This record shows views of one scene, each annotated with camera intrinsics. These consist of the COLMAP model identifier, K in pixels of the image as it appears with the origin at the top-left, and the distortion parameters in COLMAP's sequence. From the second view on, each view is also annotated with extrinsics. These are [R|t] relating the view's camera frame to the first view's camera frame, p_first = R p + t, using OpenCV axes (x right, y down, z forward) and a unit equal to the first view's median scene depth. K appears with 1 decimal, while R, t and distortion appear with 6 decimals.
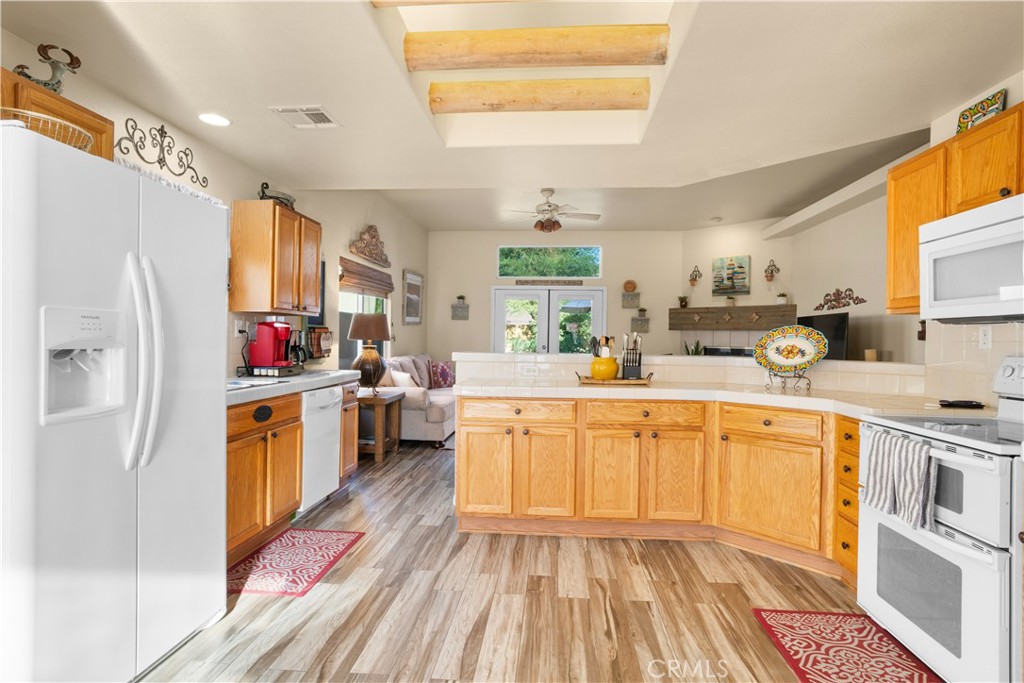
lens RADIAL K [[546.8, 0, 512.0], [0, 546.8, 341.5], [0, 0, 1]] dist [0.000244, 0.000024]
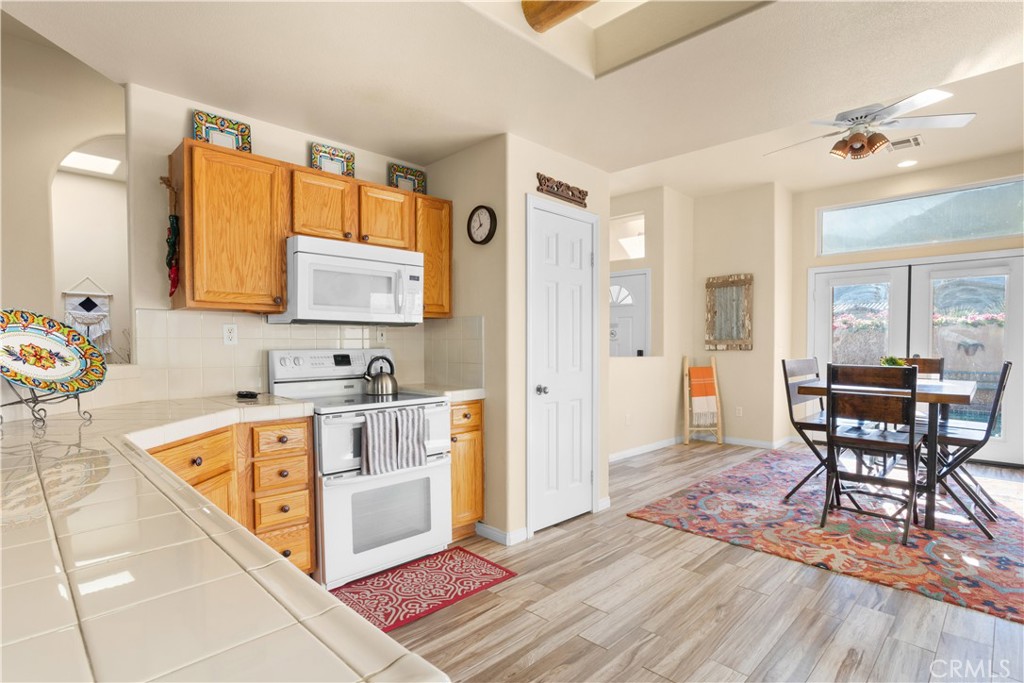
lens RADIAL K [[516.4, 0, 515.0], [0, 516.4, 355.9], [0, 0, 1]] dist [-0.004258, 0.000421]
pose [[-0.760646, -0.029909, 0.648477, -0.310285], [-0.008814, 0.999322, 0.035752, -0.007239], [-0.649107, 0.021479, -0.760394, 1.649418]]
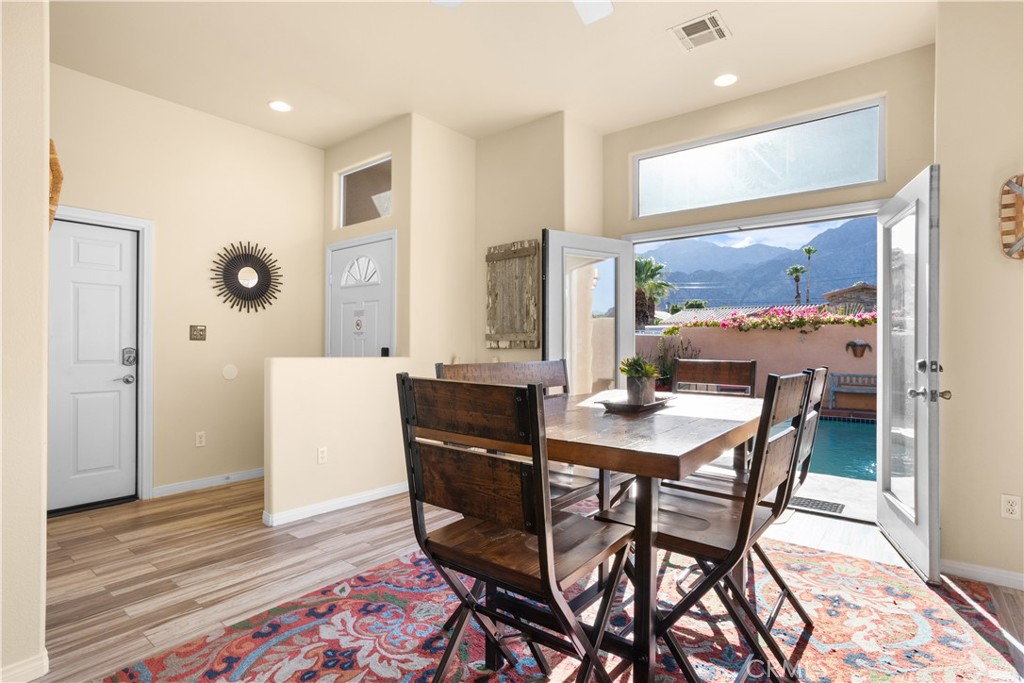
lens RADIAL K [[515.4, 0, 512.0], [0, 515.4, 341.5], [0, 0, 1]] dist [-0.023384, 0.000206]
pose [[-0.821813, -0.015793, 0.569538, -0.382716], [-0.014840, 0.999870, 0.006314, 0.000326], [-0.569563, -0.003263, -0.821941, 1.173920]]
